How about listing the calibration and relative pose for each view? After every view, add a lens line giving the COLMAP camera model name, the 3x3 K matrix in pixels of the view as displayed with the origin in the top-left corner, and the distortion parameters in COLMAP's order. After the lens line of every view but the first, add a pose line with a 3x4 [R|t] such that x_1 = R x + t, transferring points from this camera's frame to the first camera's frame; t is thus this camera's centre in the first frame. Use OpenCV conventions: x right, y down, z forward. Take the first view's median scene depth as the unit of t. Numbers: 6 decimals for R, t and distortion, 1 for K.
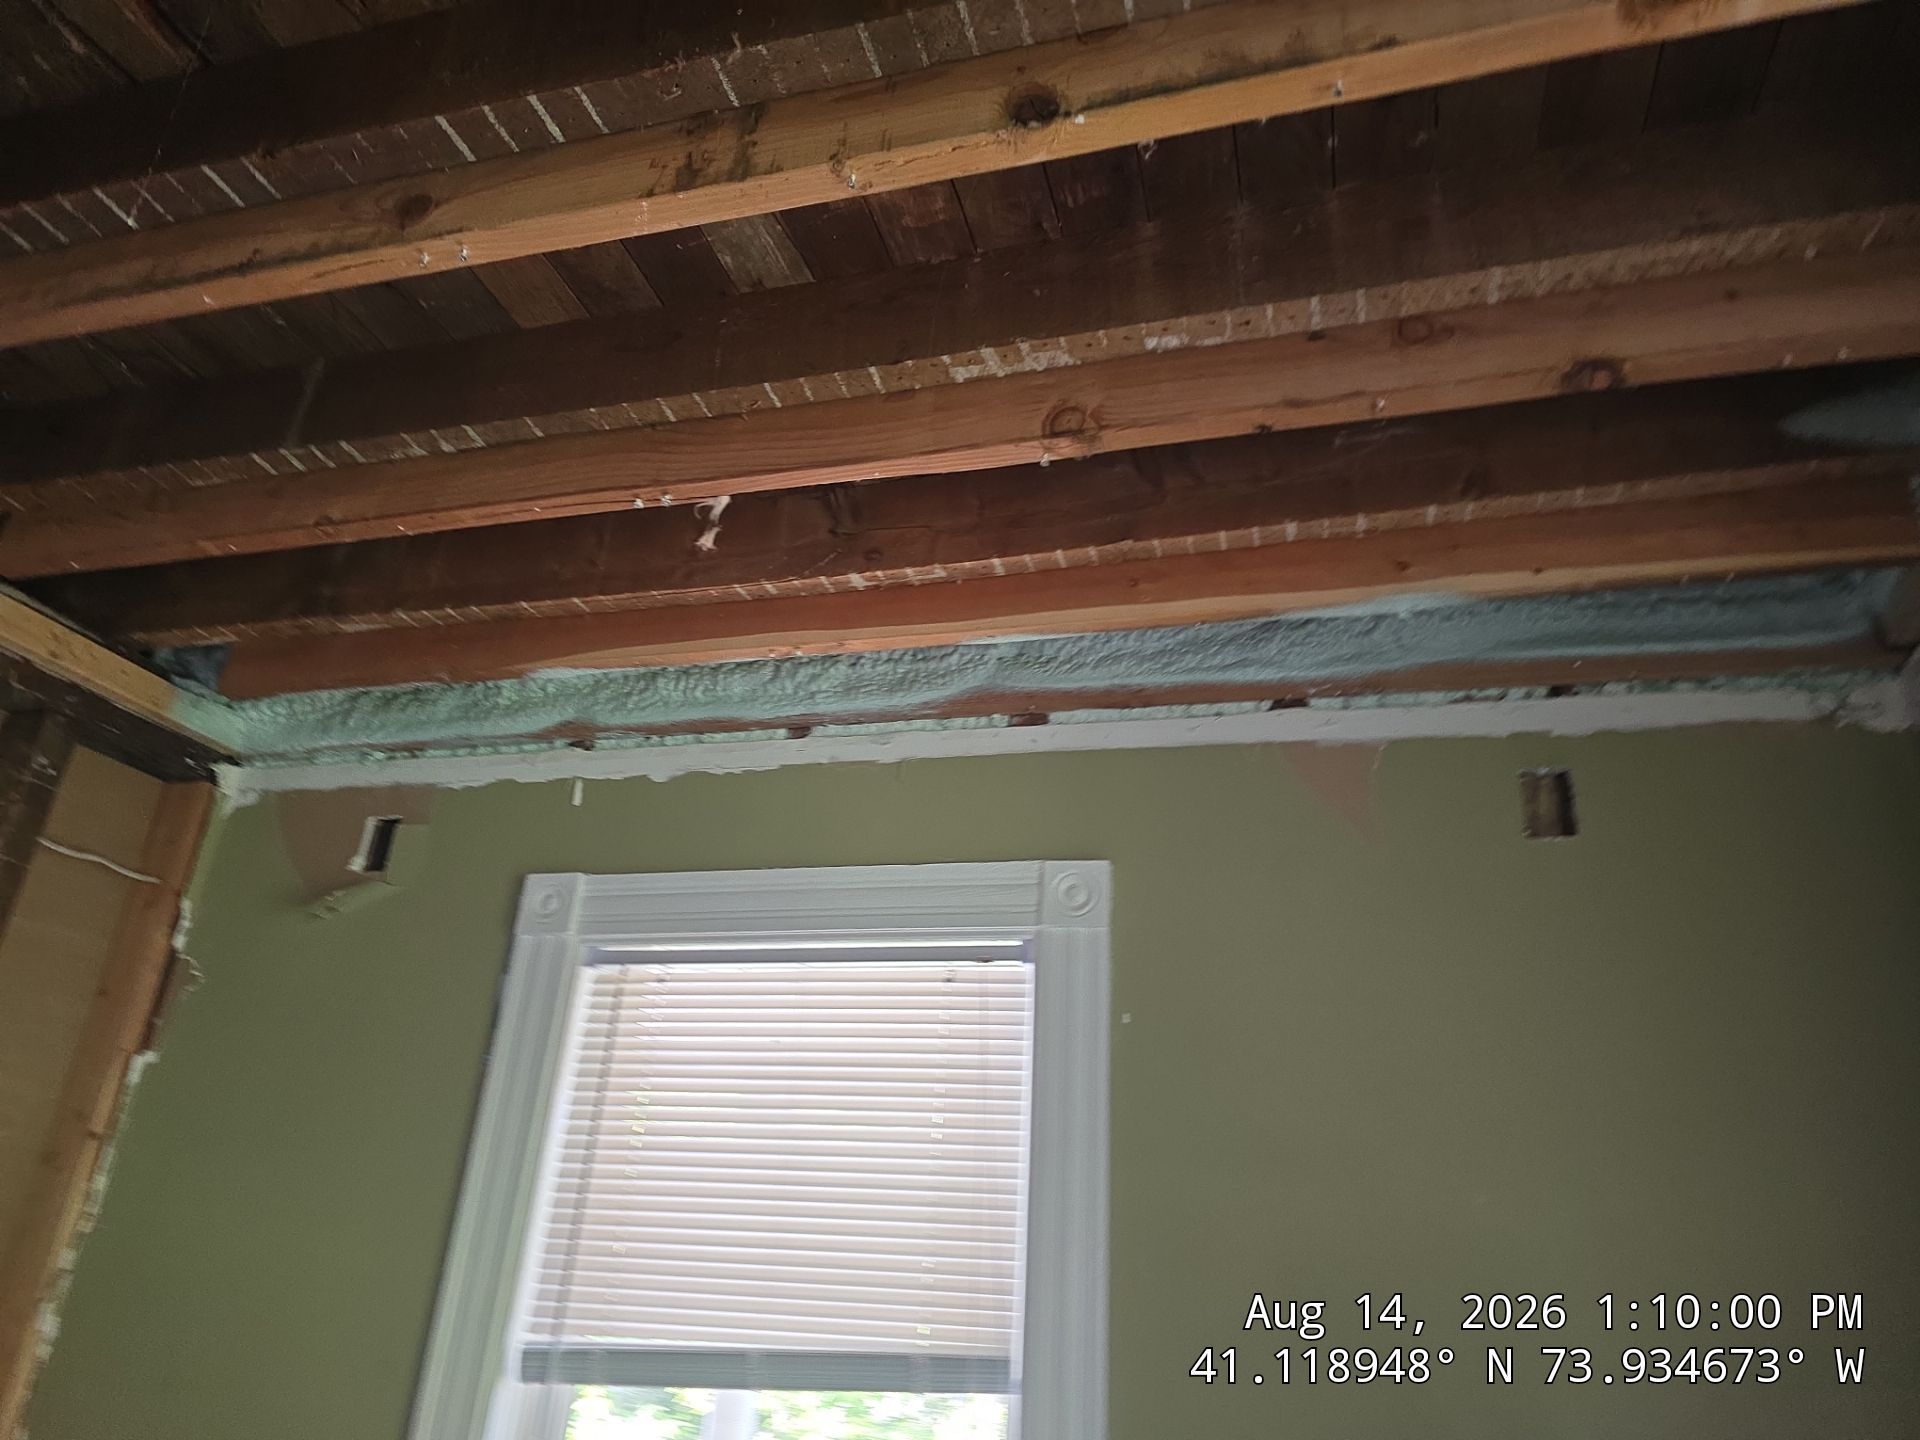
lens RADIAL K [[1302.1, 0, 960.0], [0, 1302.1, 720.0], [0, 0, 1]] dist [0.015777, -0.001694]
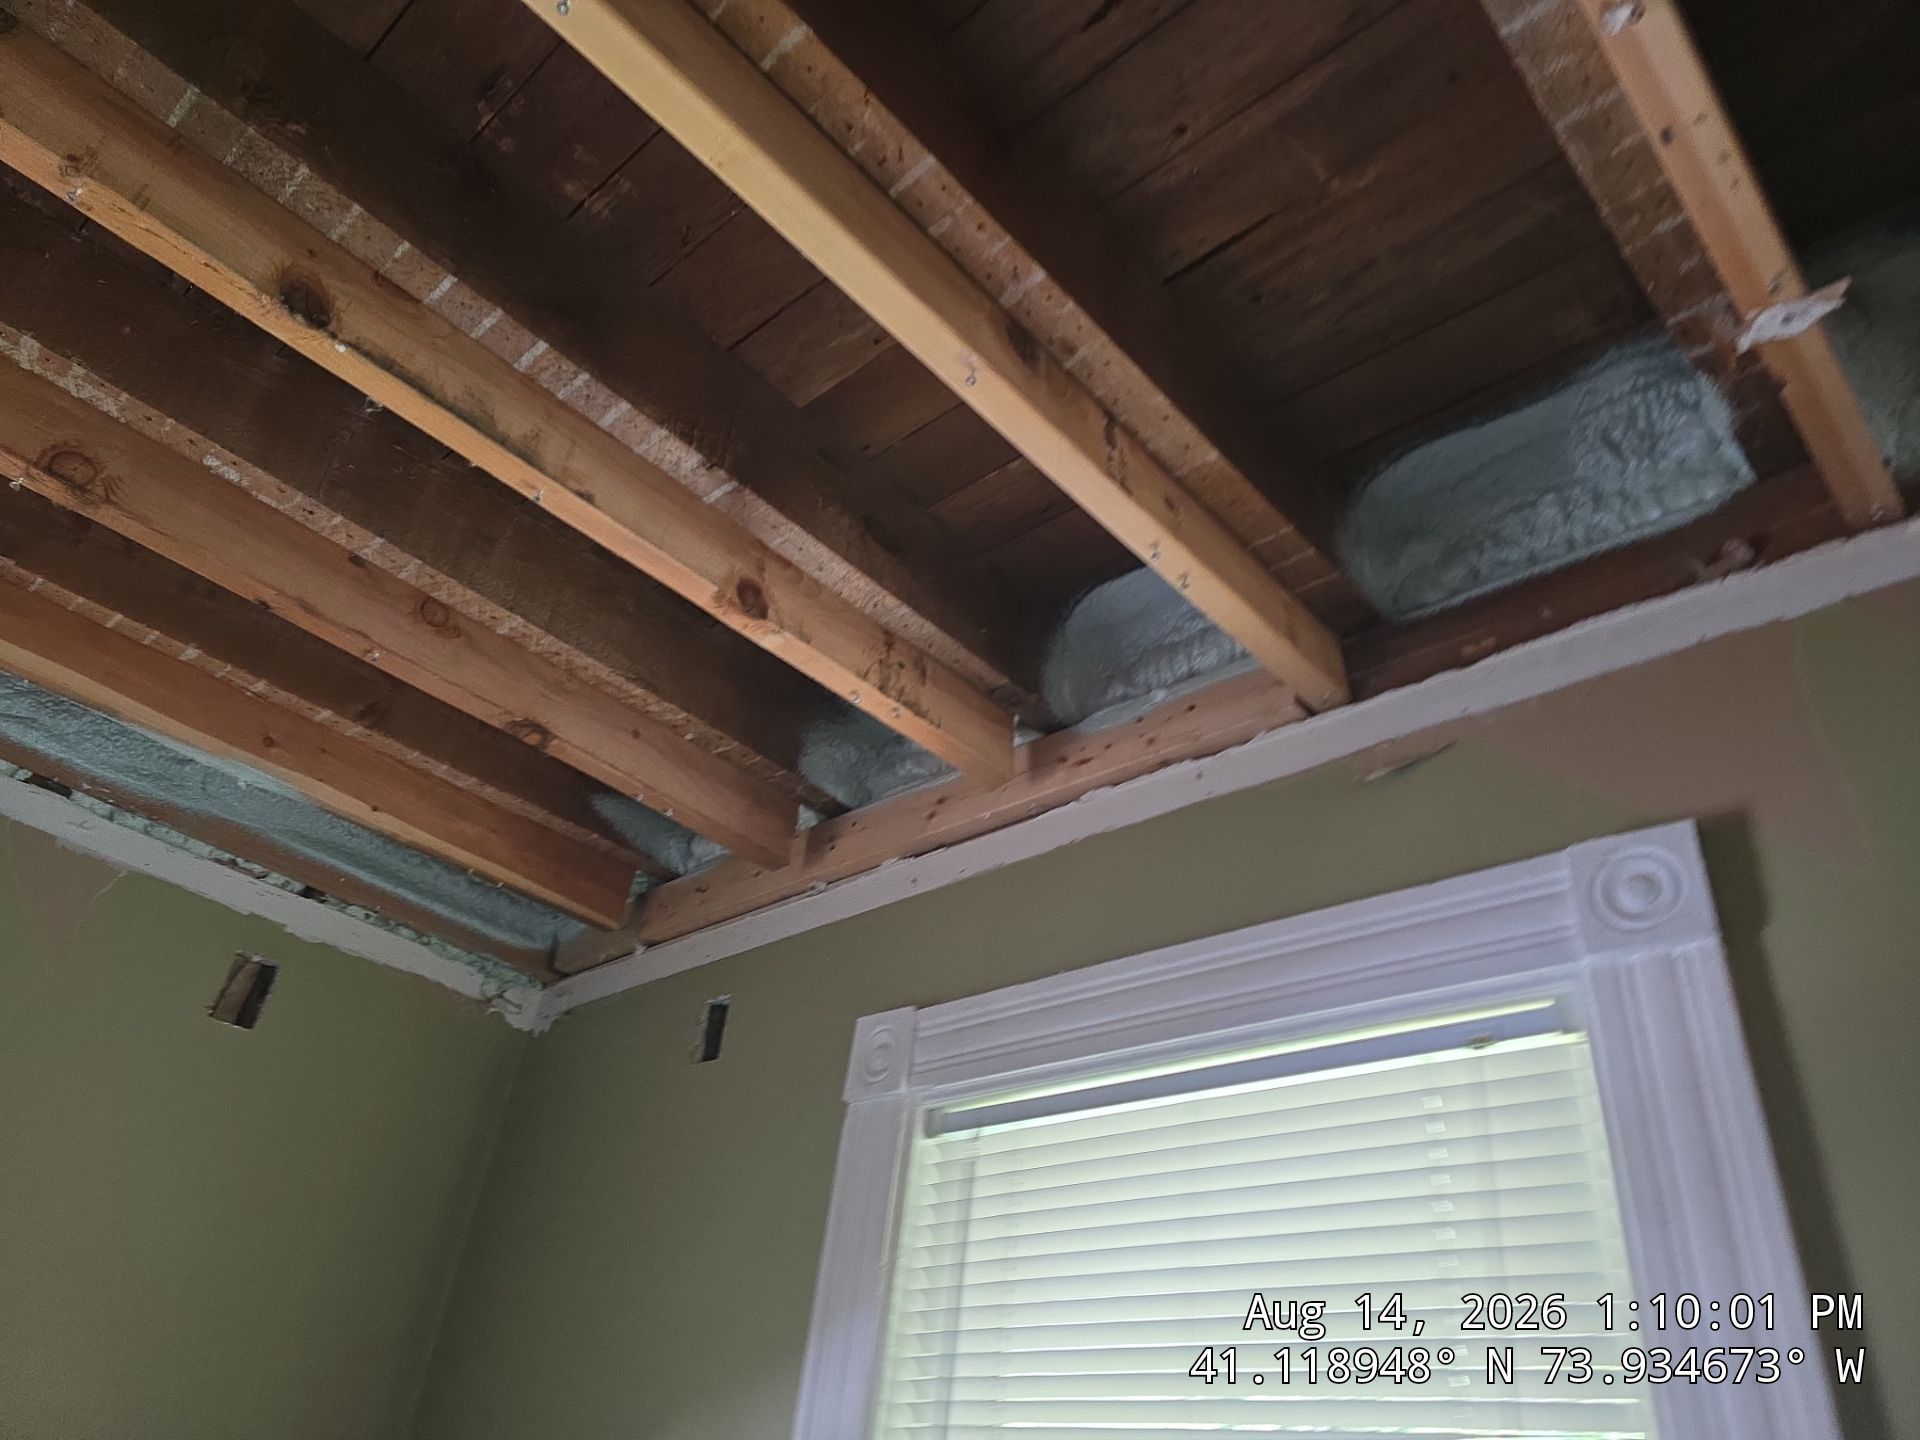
lens RADIAL K [[1302.1, 0, 960.0], [0, 1302.1, 720.0], [0, 0, 1]] dist [0.015777, -0.001694]
pose [[0.472438, 0.491718, 0.731447, -0.204013], [-0.425739, 0.853979, -0.299108, -0.070760], [-0.771718, -0.170096, 0.612796, -0.054353]]
